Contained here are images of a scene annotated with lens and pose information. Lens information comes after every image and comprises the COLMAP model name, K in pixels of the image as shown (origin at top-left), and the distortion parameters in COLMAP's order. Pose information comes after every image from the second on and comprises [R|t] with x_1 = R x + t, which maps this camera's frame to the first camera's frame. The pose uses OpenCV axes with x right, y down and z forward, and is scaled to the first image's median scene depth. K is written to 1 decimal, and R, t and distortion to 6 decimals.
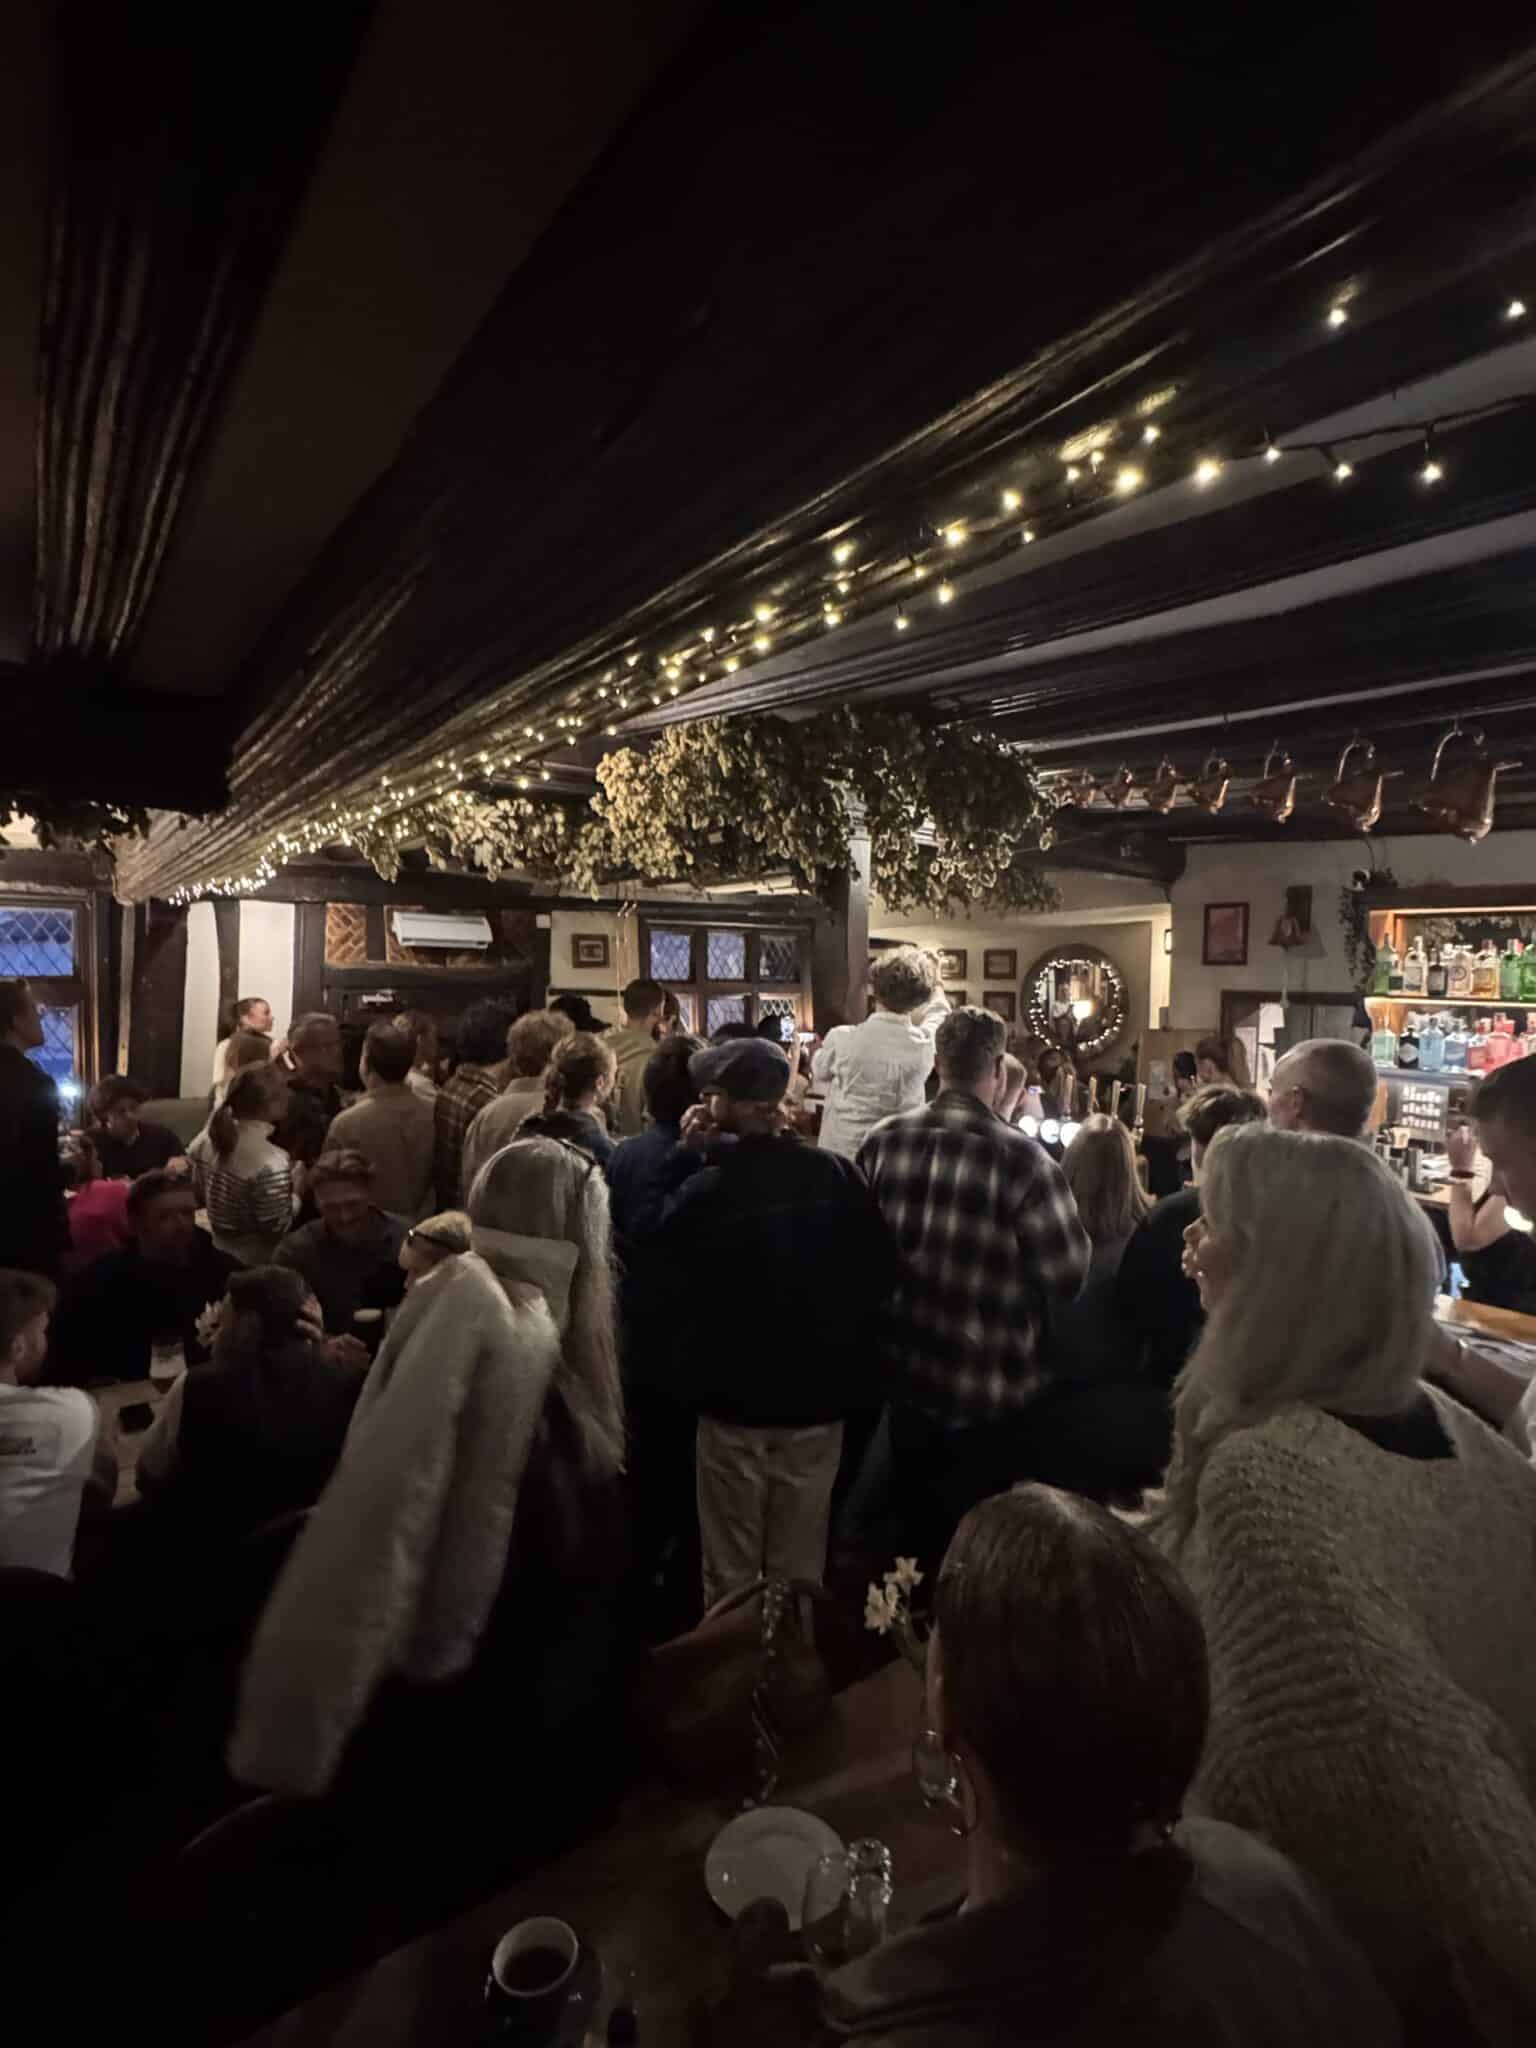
lens RADIAL K [[1034.2, 0, 761.7], [0, 1034.2, 1017.7], [0, 0, 1]] dist [0.007512, -0.000220]
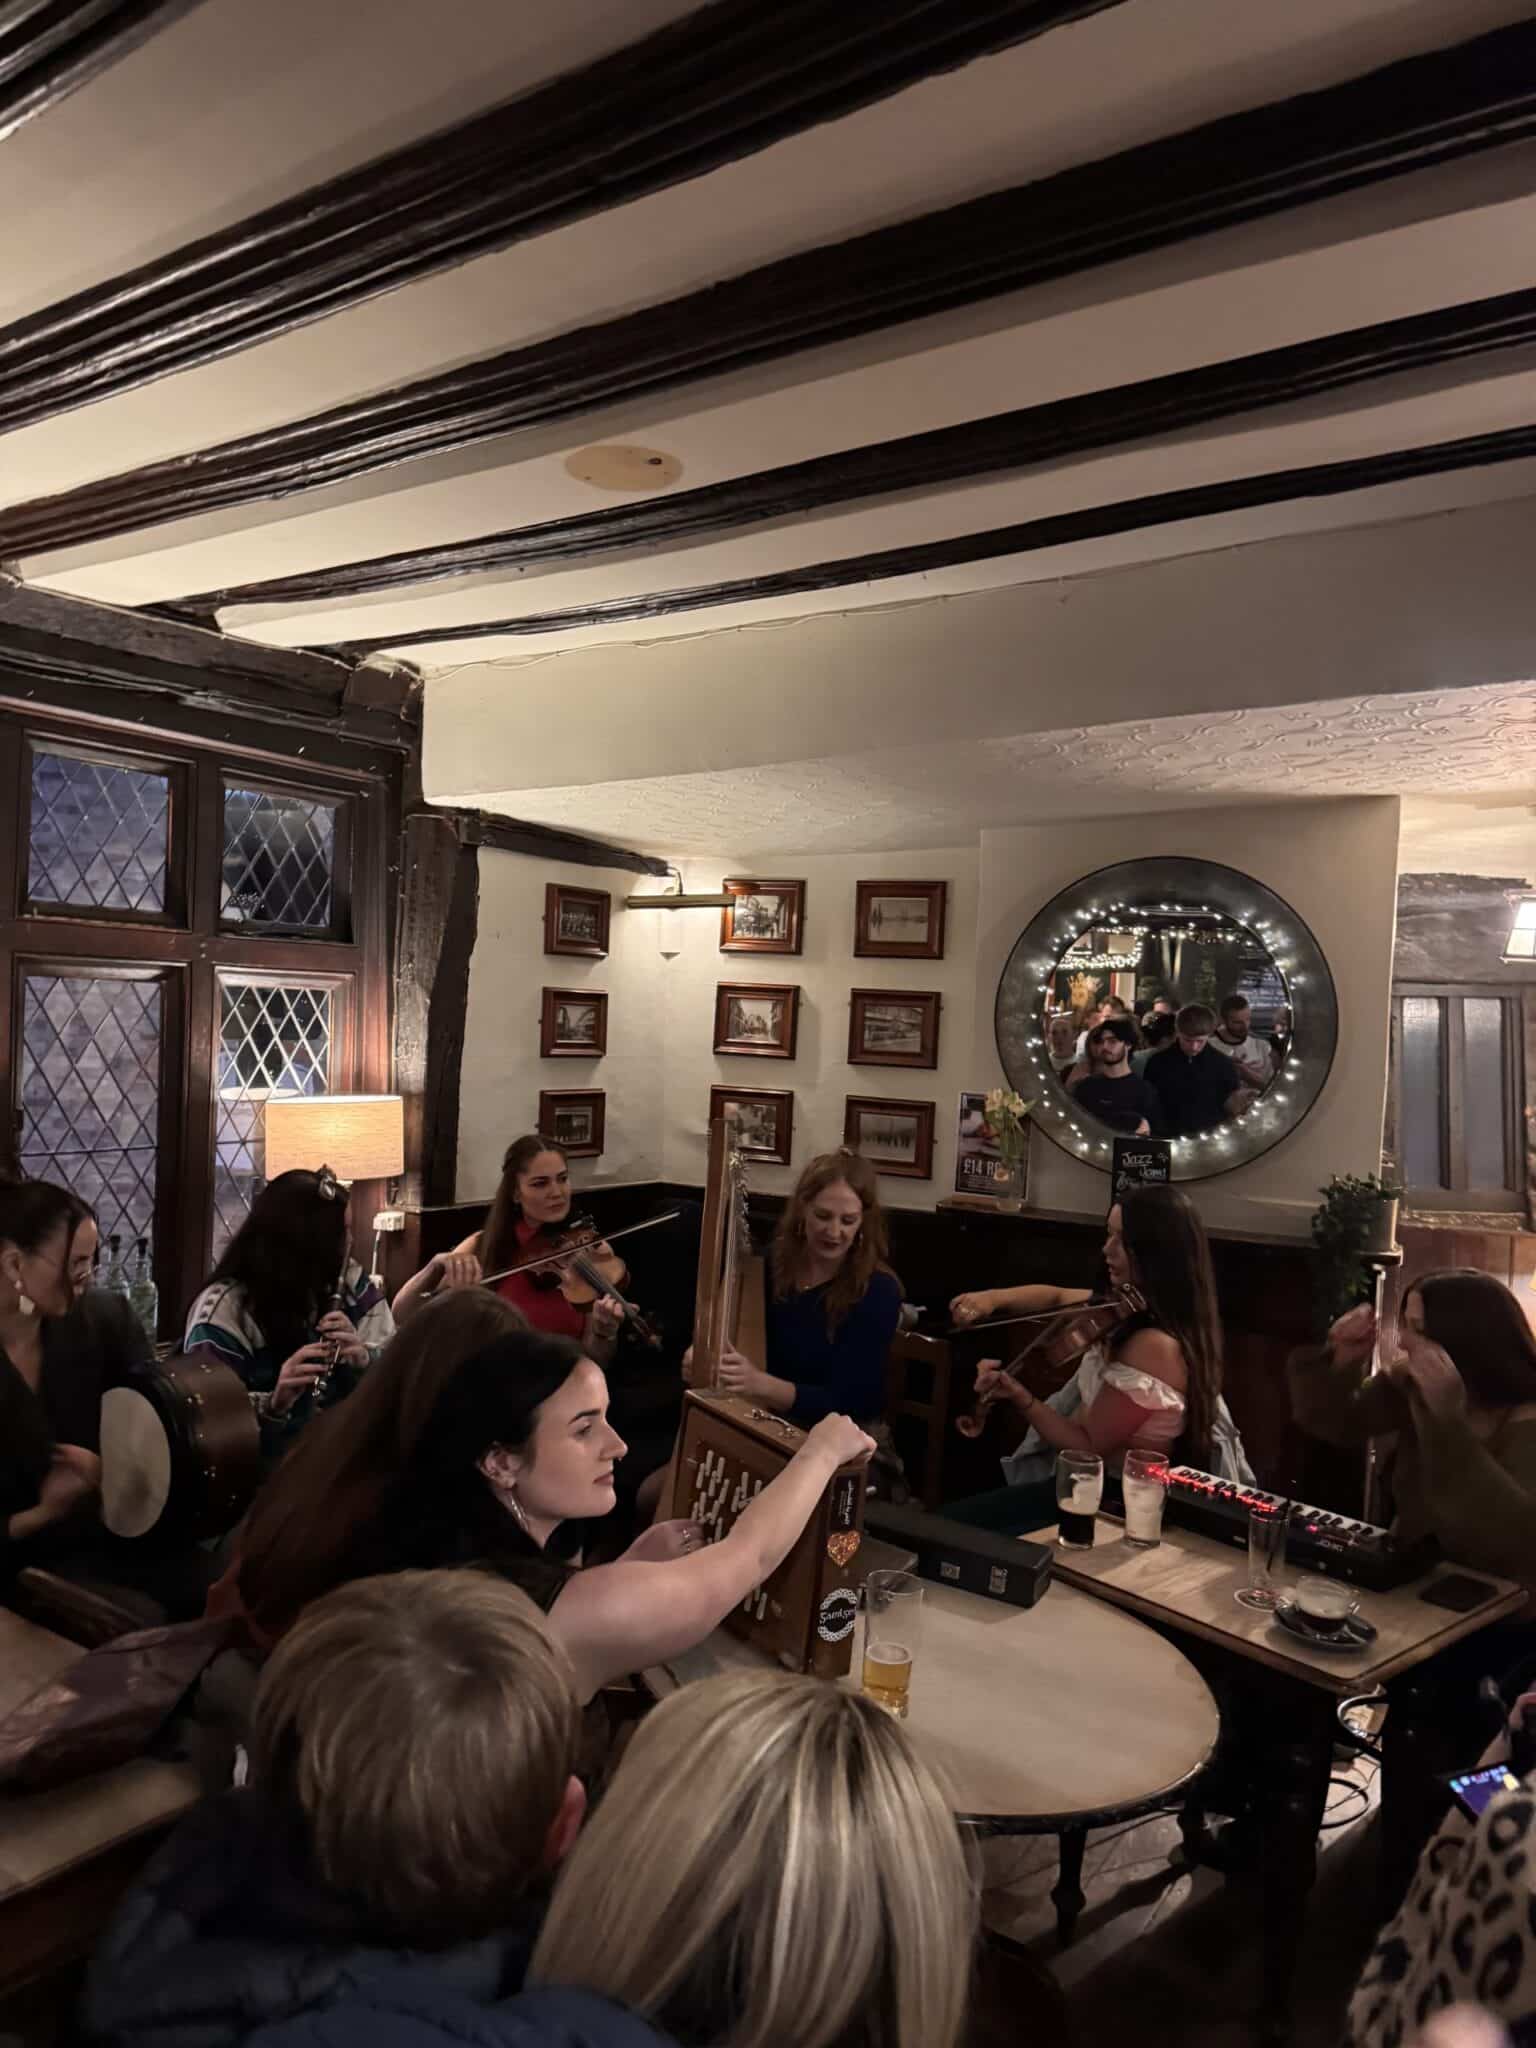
lens RADIAL K [[1435.4, 0, 757.0], [0, 1435.4, 1032.7], [0, 0, 1]] dist [0.091960, -0.120809]
pose [[0.937776, 0.029963, 0.345947, -0.000502], [-0.023545, 0.999464, -0.022740, 0.006295], [-0.346443, 0.013180, 0.937979, 0.987369]]
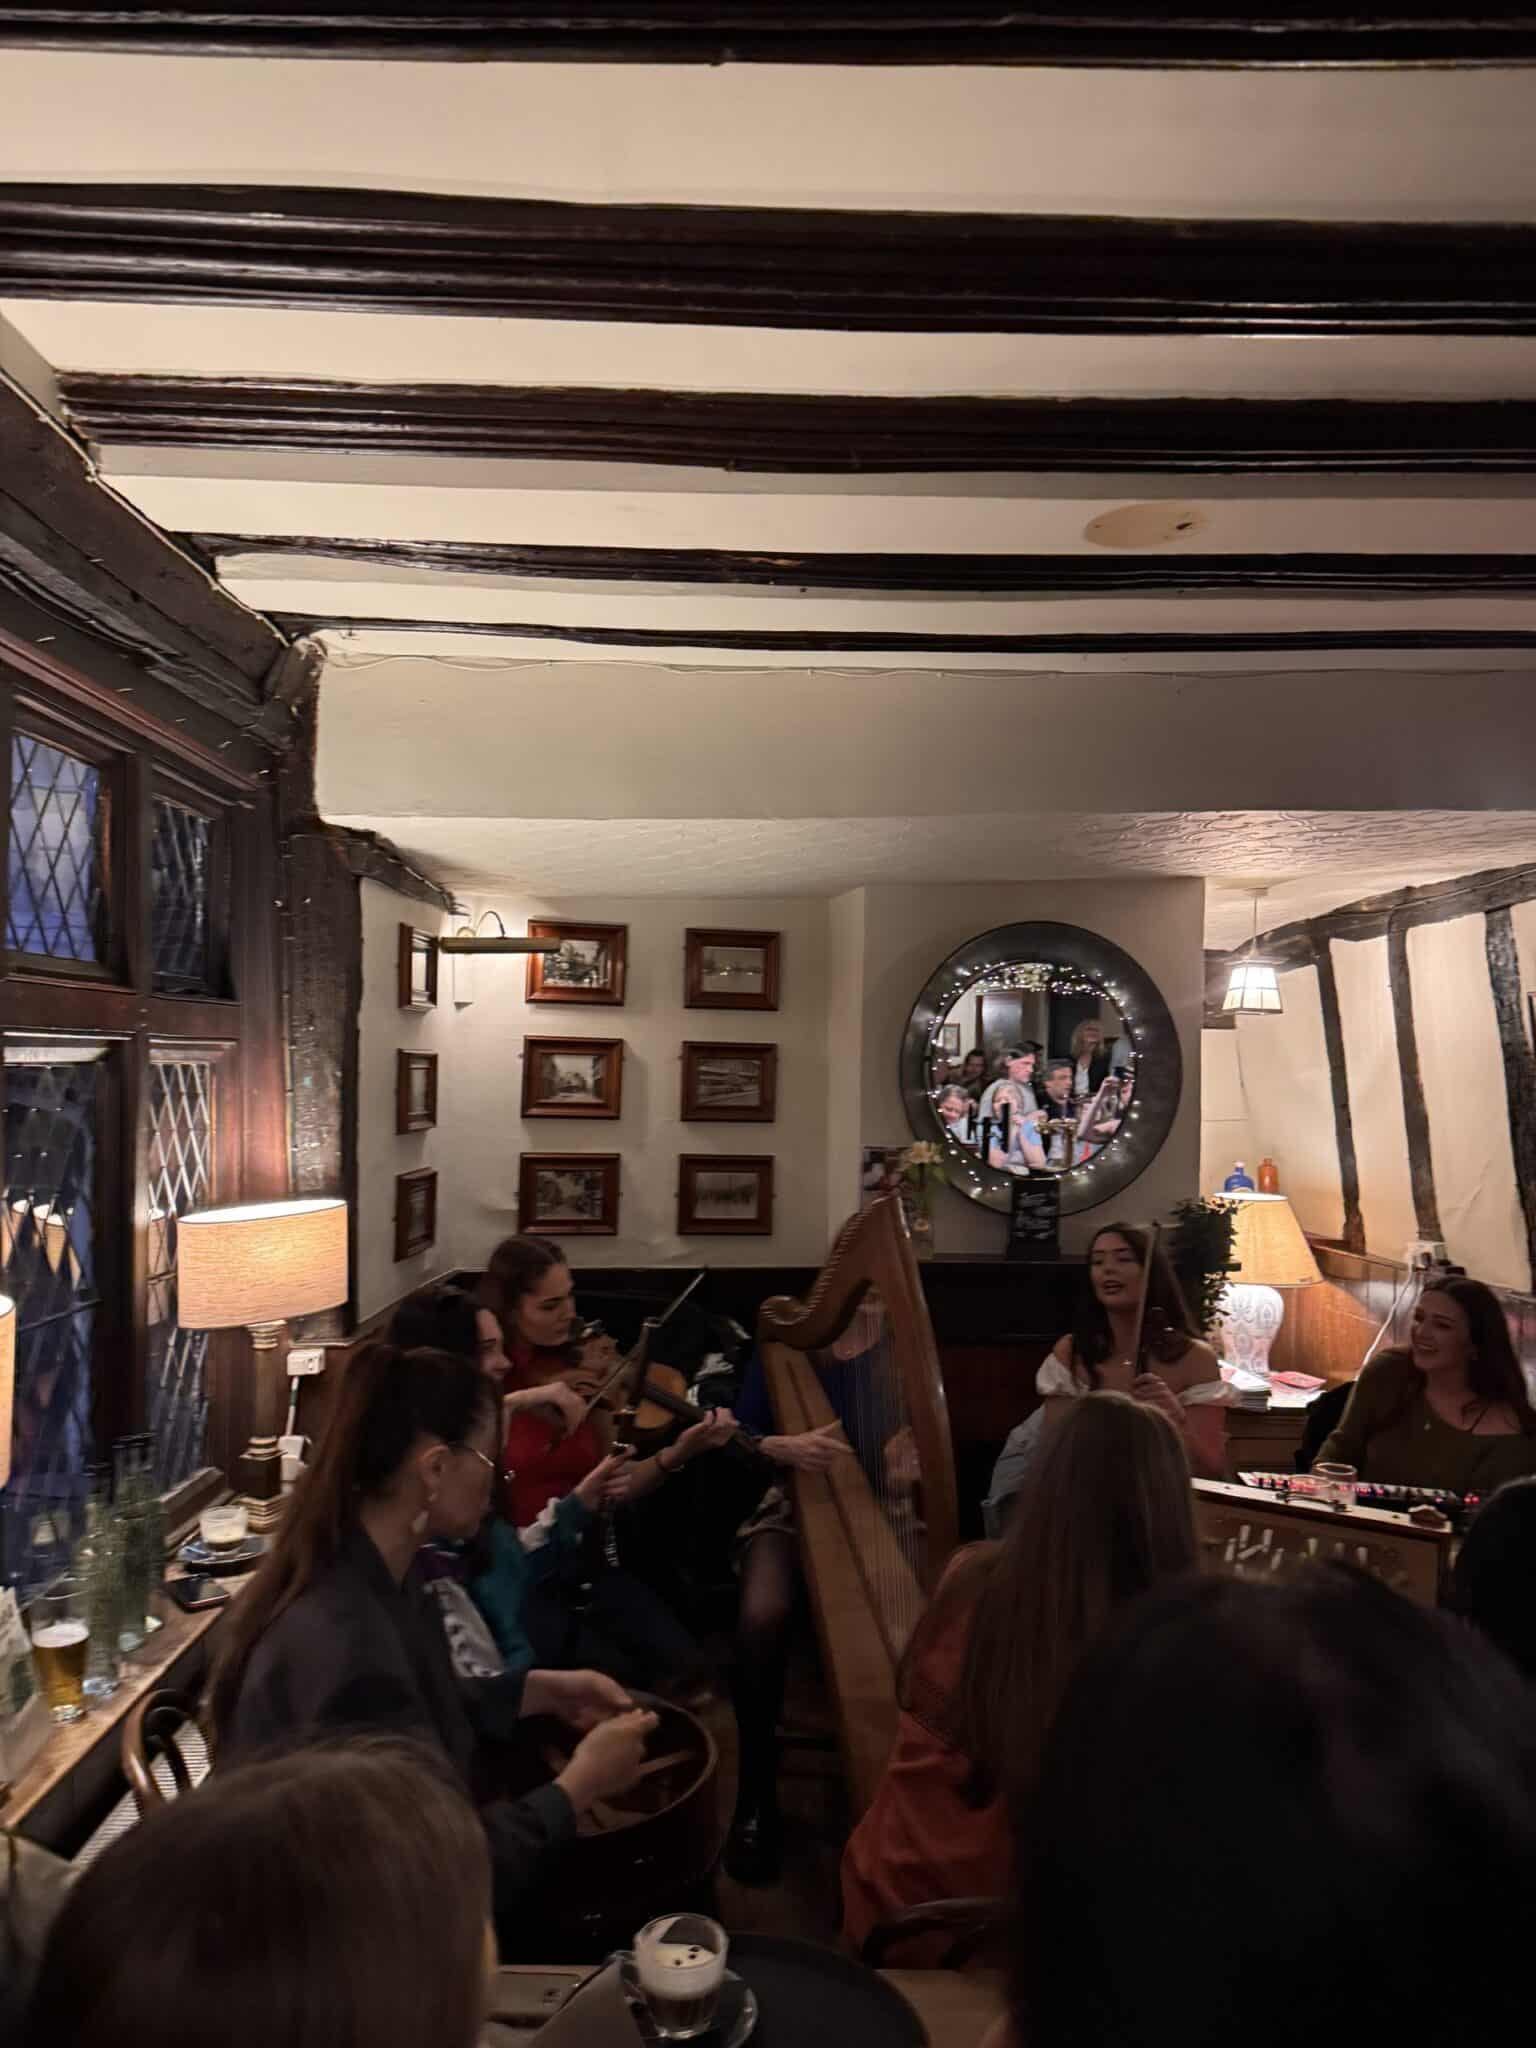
lens RADIAL K [[1435.4, 0, 785.7], [0, 1435.4, 1022.1], [0, 0, 1]] dist [0.091960, -0.120809]
pose [[0.561740, 0.026256, 0.826897, -0.341703], [0.018522, 0.998847, -0.044299, -0.018337], [-0.827107, 0.040201, 0.560605, 1.316836]]
